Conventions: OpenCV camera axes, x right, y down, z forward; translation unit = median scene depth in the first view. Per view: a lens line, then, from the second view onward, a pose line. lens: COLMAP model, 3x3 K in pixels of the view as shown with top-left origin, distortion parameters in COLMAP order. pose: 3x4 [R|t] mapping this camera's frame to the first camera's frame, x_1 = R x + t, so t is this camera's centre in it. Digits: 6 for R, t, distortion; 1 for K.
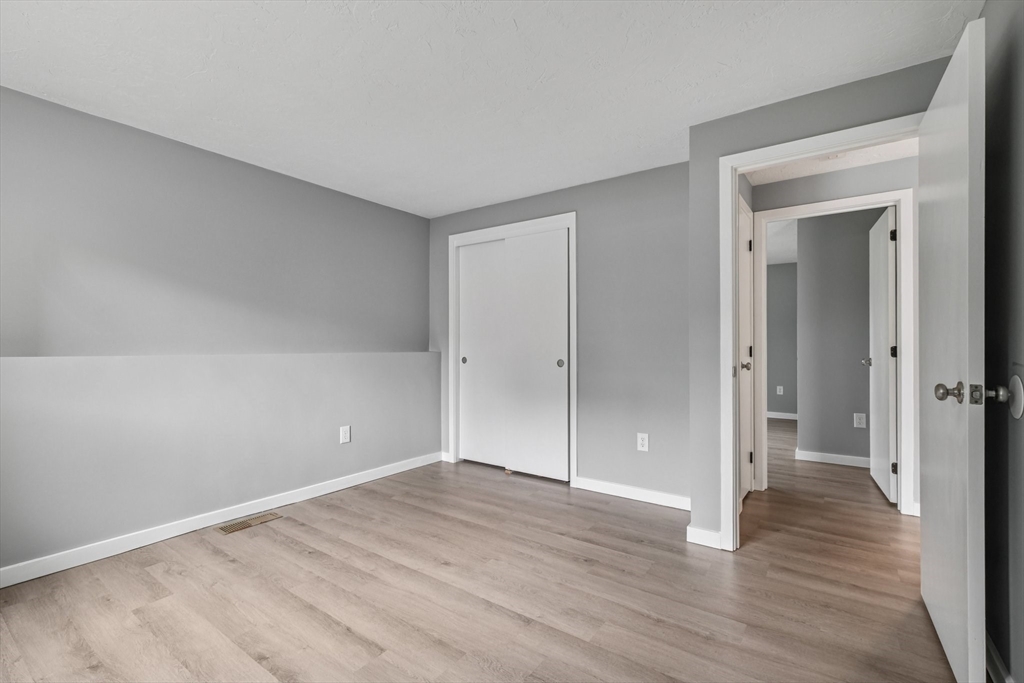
lens RADIAL K [[450.7, 0, 516.3], [0, 450.7, 339.7], [0, 0, 1]] dist [0.008383, -0.000057]
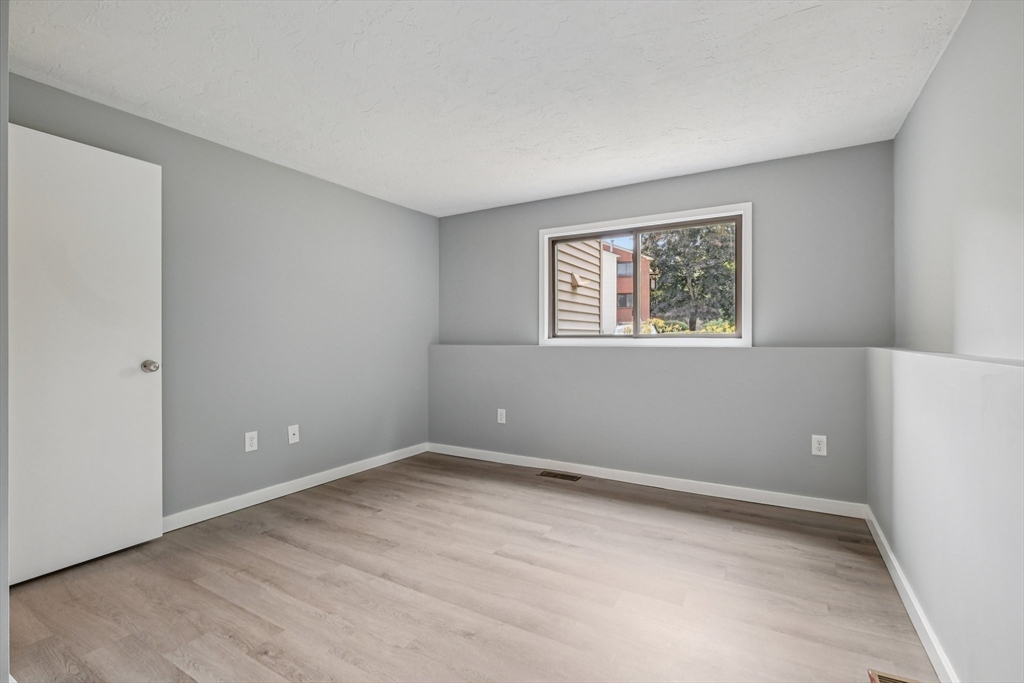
lens RADIAL K [[459.7, 0, 513.9], [0, 459.7, 340.5], [0, 0, 1]] dist [-0.012202, 0.000179]
pose [[-0.996466, -0.001029, -0.083990, -0.168421], [-0.000303, 0.999963, -0.008649, 0.021690], [0.083996, -0.008593, -0.996429, 1.783524]]
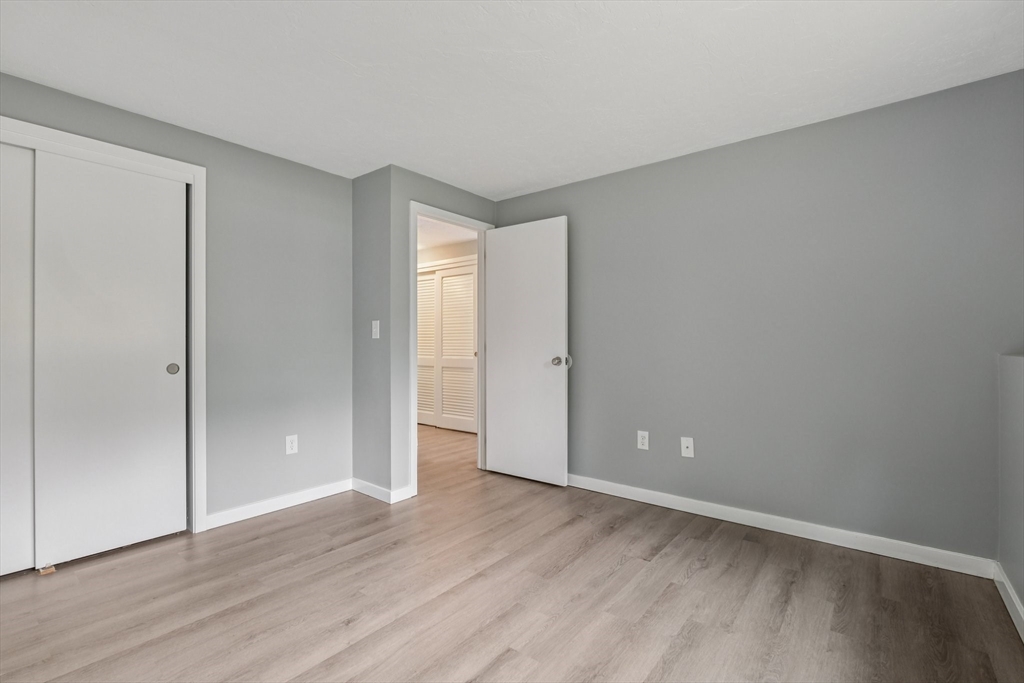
lens RADIAL K [[459.7, 0, 513.9], [0, 459.7, 340.5], [0, 0, 1]] dist [-0.012202, 0.000179]
pose [[0.060393, 0.002543, 0.998171, -0.943569], [-0.007730, 0.999968, -0.002080, 0.008277], [-0.998145, -0.007590, 0.060411, 0.681264]]
